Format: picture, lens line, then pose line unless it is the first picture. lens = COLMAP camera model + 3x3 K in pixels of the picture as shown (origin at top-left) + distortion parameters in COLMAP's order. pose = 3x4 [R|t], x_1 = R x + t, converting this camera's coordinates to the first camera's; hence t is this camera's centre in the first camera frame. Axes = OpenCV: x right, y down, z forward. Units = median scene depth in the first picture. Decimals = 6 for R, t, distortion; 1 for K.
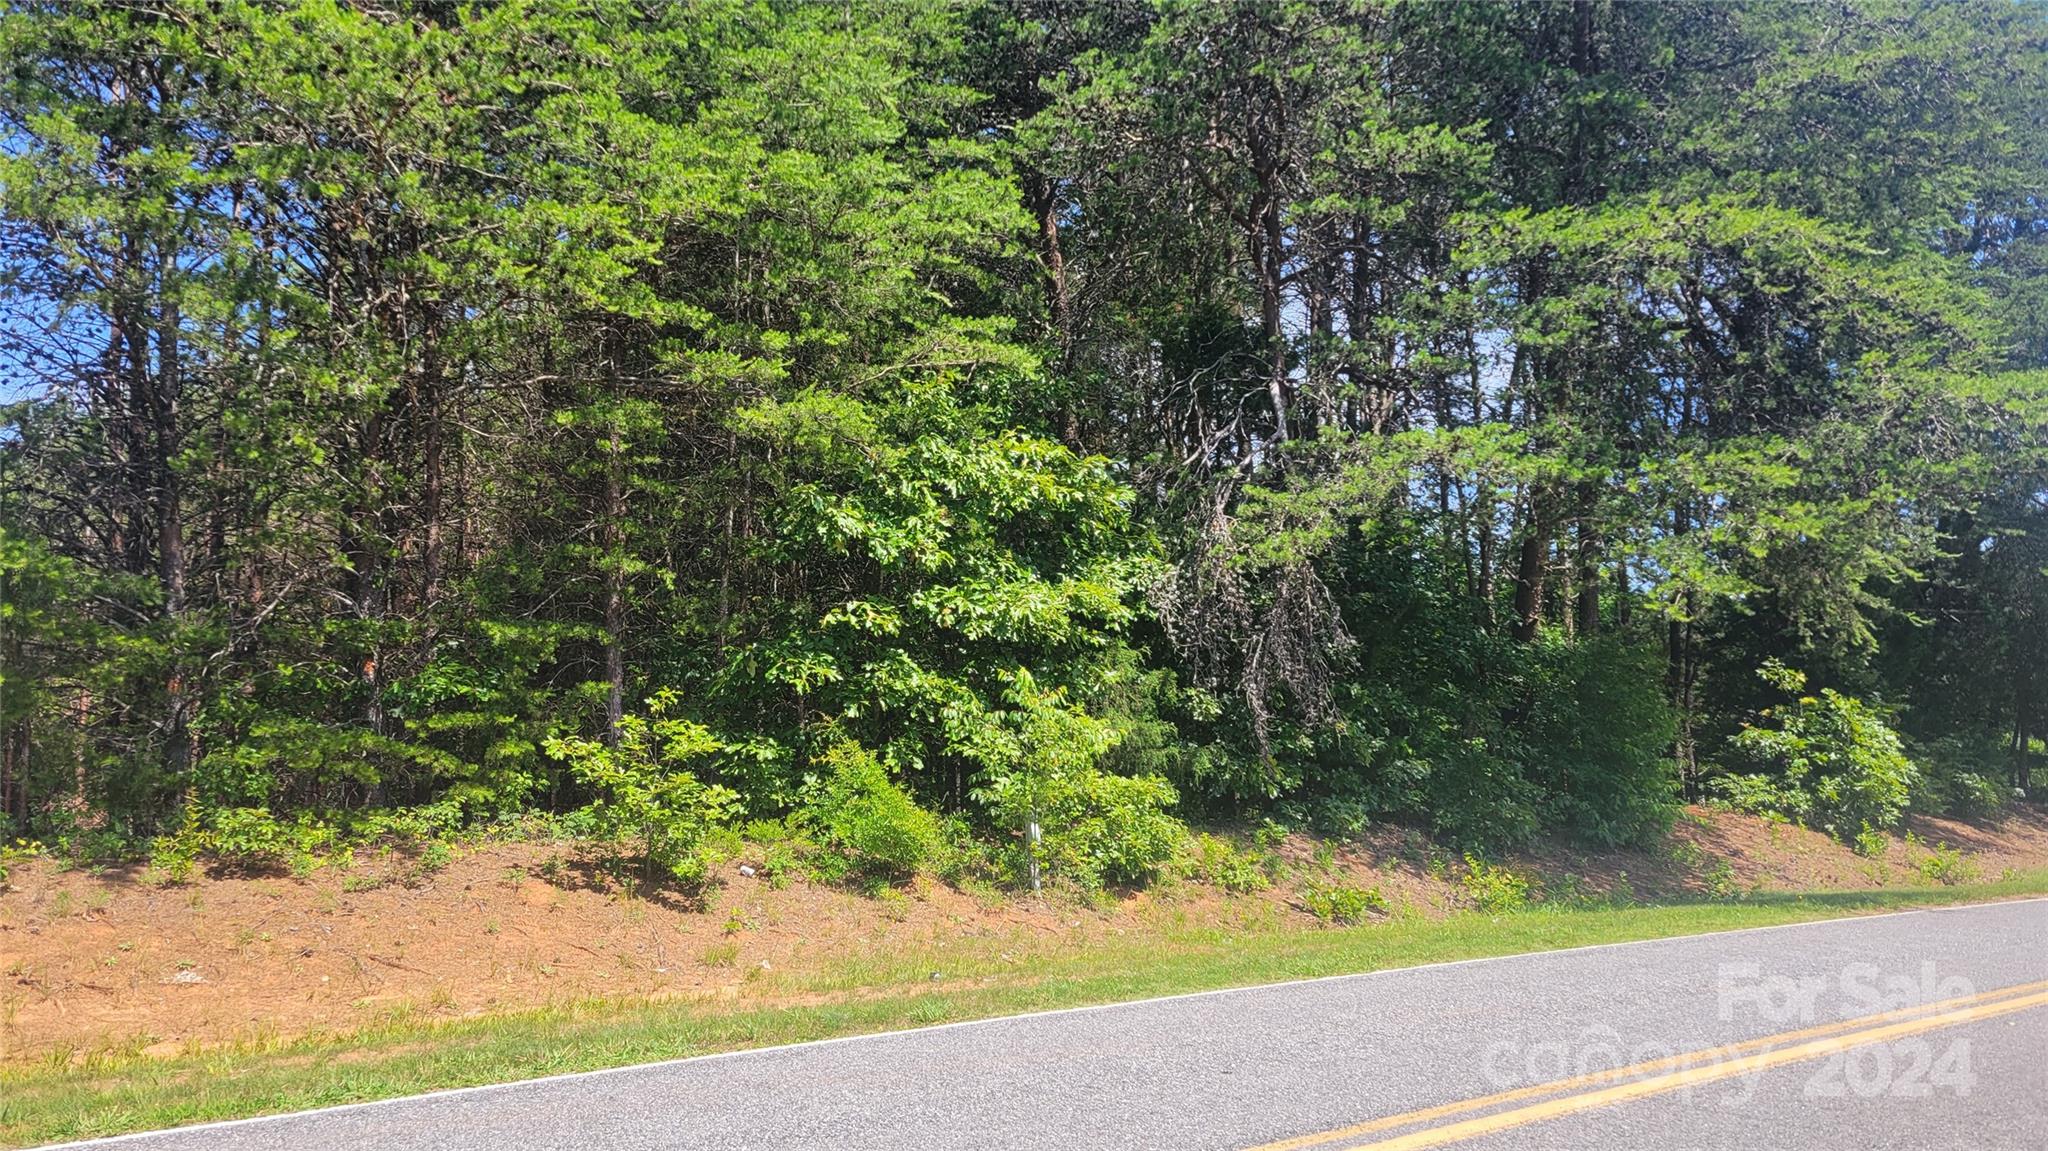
lens RADIAL K [[1541.5, 0, 986.3], [0, 1541.5, 574.3], [0, 0, 1]] dist [0.063424, -0.036116]
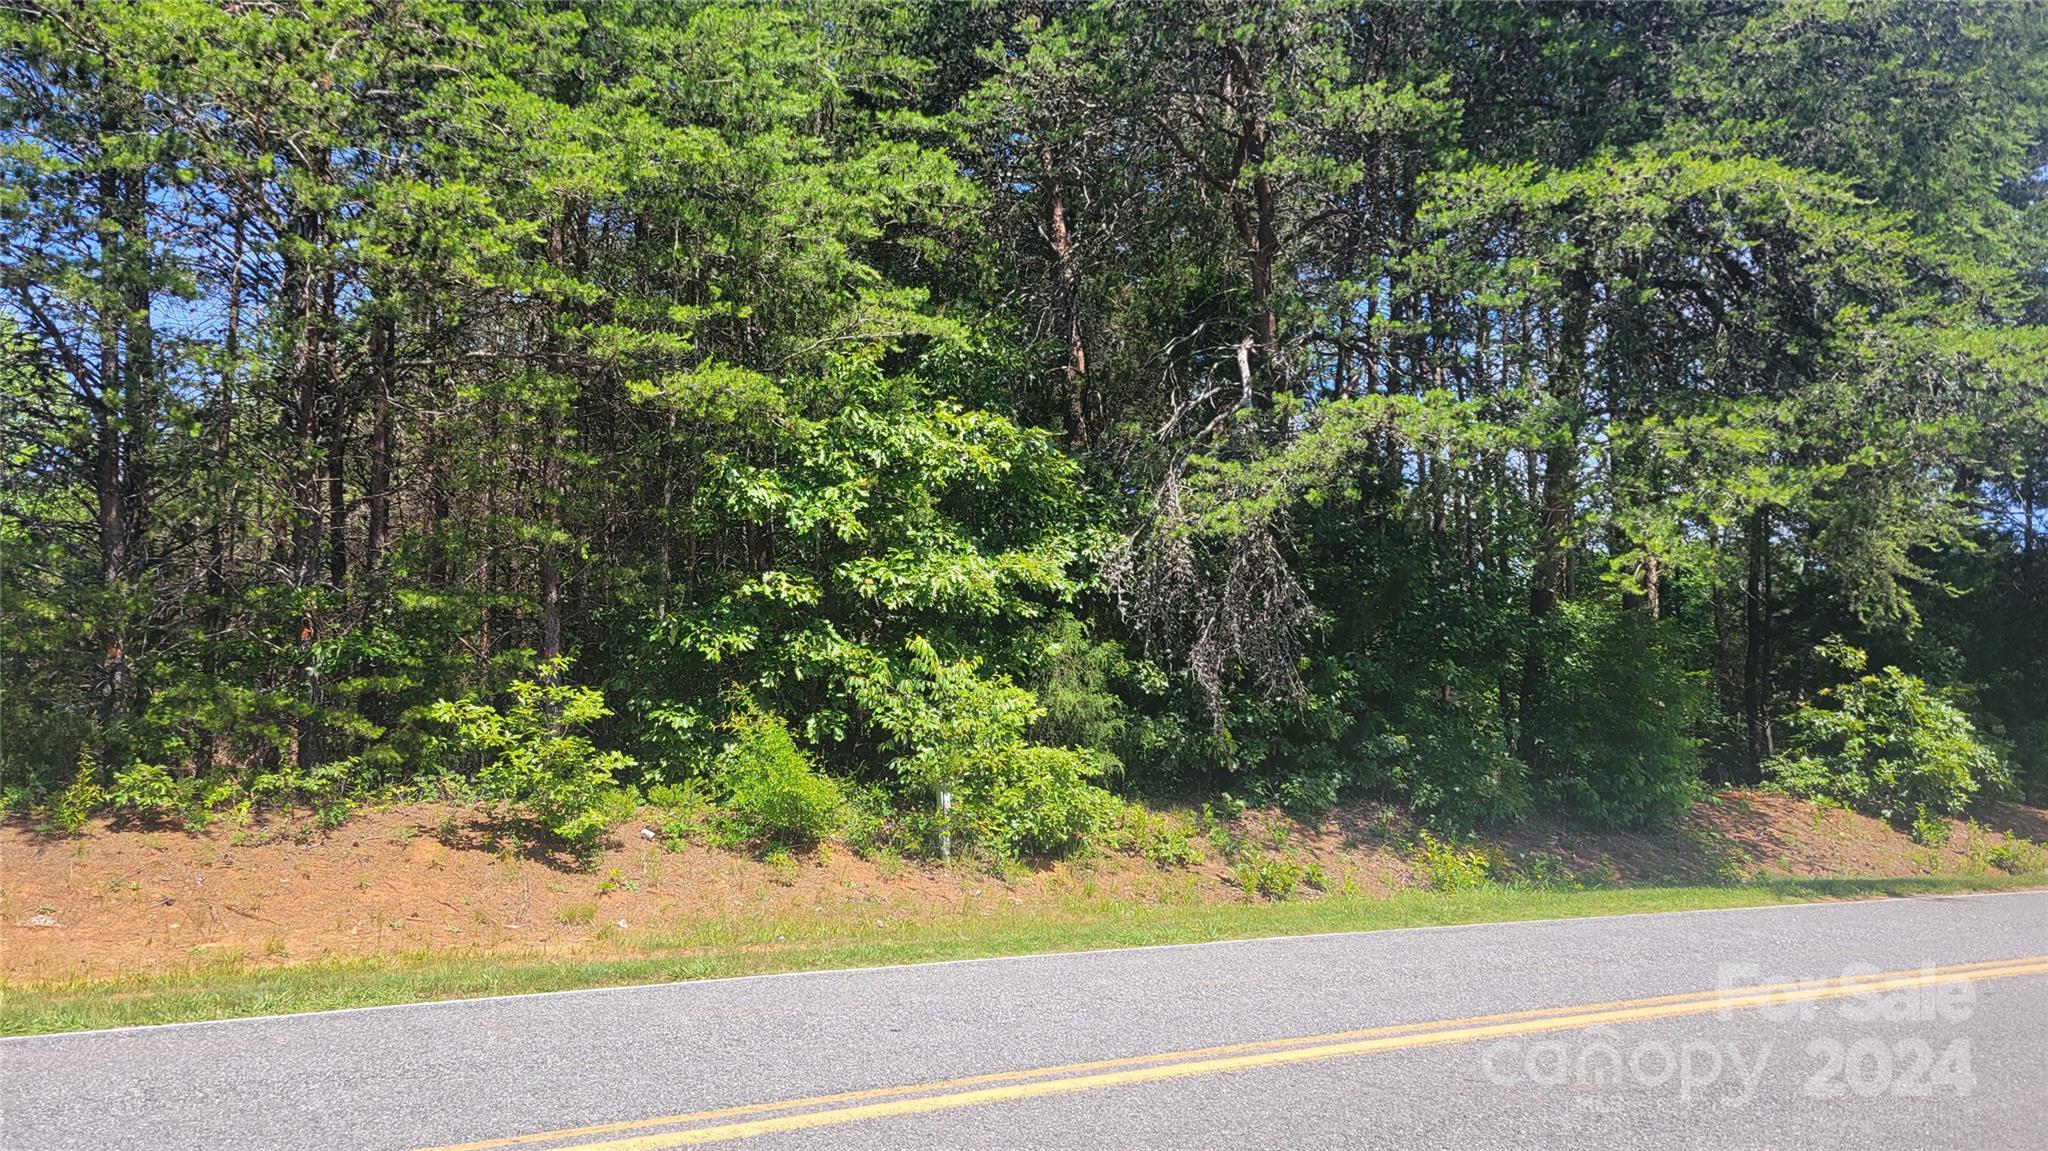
lens RADIAL K [[1541.5, 0, 986.3], [0, 1541.5, 574.3], [0, 0, 1]] dist [0.063424, -0.036116]
pose [[0.994756, -0.000405, -0.102275, 0.147831], [0.001812, 0.999905, 0.013663, 0.005226], [0.102260, -0.013777, 0.994662, 0.004930]]
